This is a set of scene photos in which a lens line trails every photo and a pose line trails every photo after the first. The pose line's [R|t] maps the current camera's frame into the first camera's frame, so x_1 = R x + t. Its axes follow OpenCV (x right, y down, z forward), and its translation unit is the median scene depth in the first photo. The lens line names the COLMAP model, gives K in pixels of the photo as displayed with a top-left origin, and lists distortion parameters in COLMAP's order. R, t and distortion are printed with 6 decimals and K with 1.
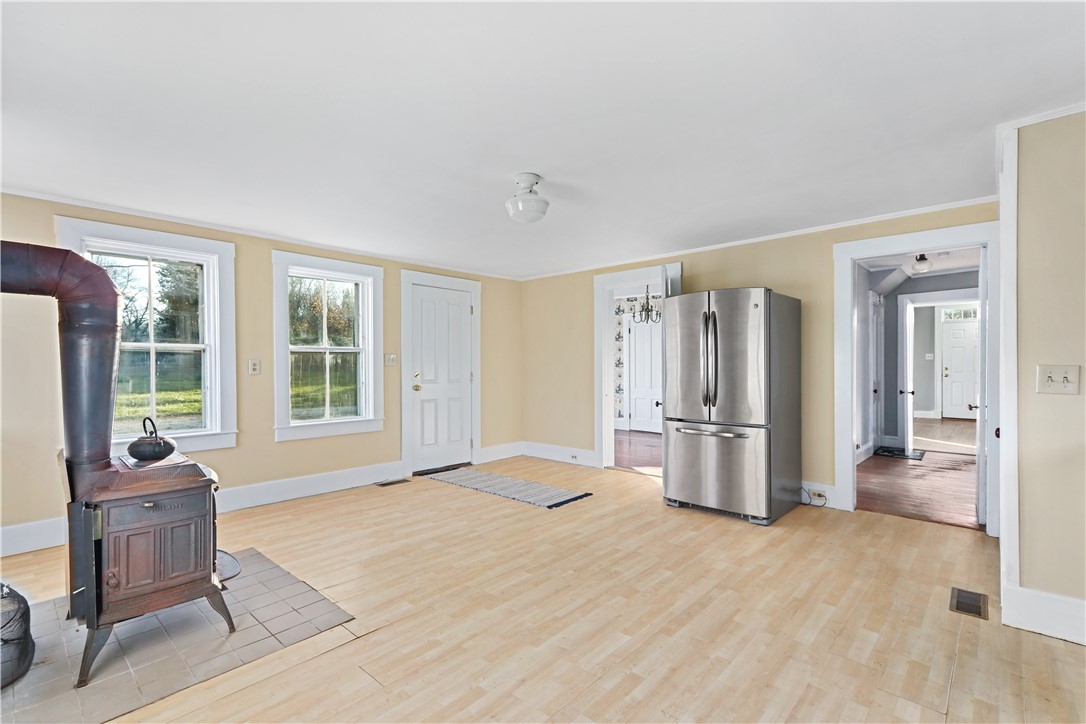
lens RADIAL K [[495.9, 0, 543.0], [0, 495.9, 362.0], [0, 0, 1]] dist [0.020242, 0.000392]
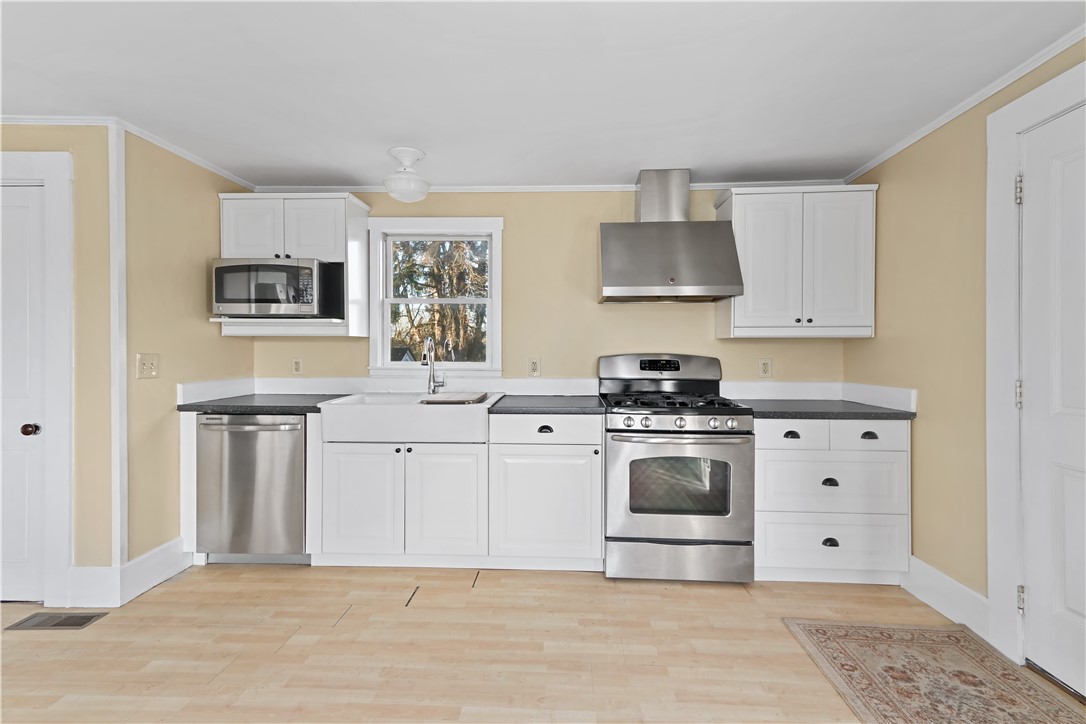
lens RADIAL K [[498.4, 0, 540.7], [0, 498.4, 352.3], [0, 0, 1]] dist [0.018931, -0.000041]
pose [[-0.634163, 0.002256, 0.773196, -0.335870], [-0.000620, 0.999994, -0.003426, 0.005121], [-0.773199, -0.002652, -0.634158, 0.788071]]
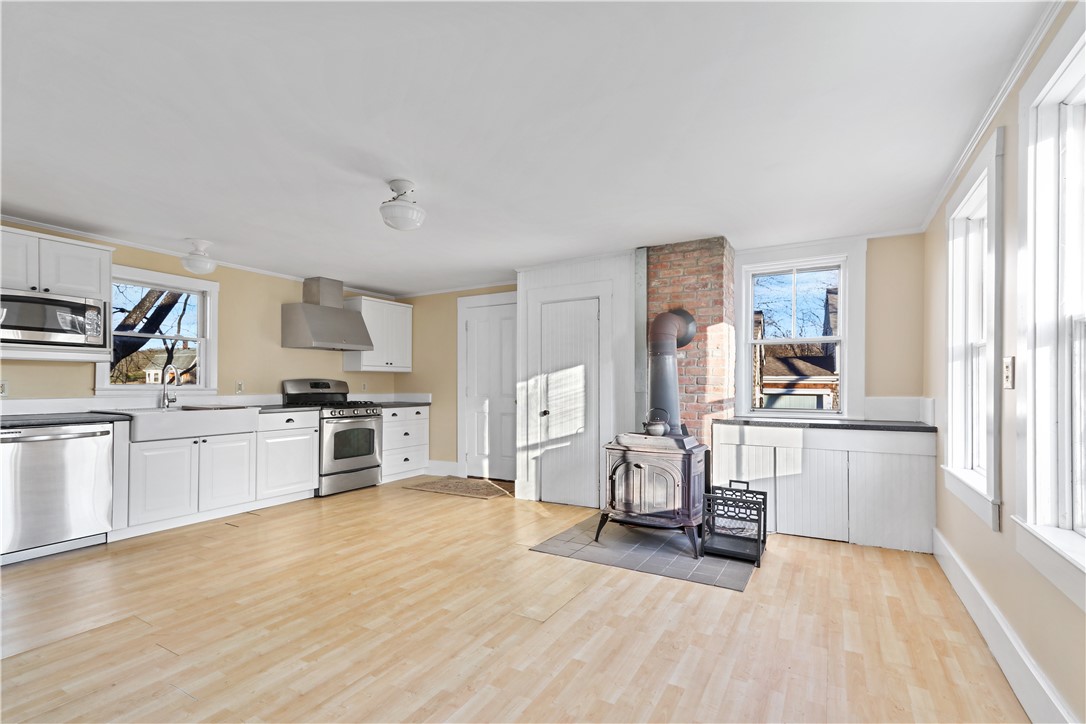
lens RADIAL K [[498.4, 0, 540.7], [0, 498.4, 352.3], [0, 0, 1]] dist [0.018931, -0.000041]
pose [[-0.977480, -0.011564, -0.210712, -0.079498], [0.002372, 0.997833, -0.065762, 0.031322], [0.211016, -0.064780, -0.975334, 1.972696]]
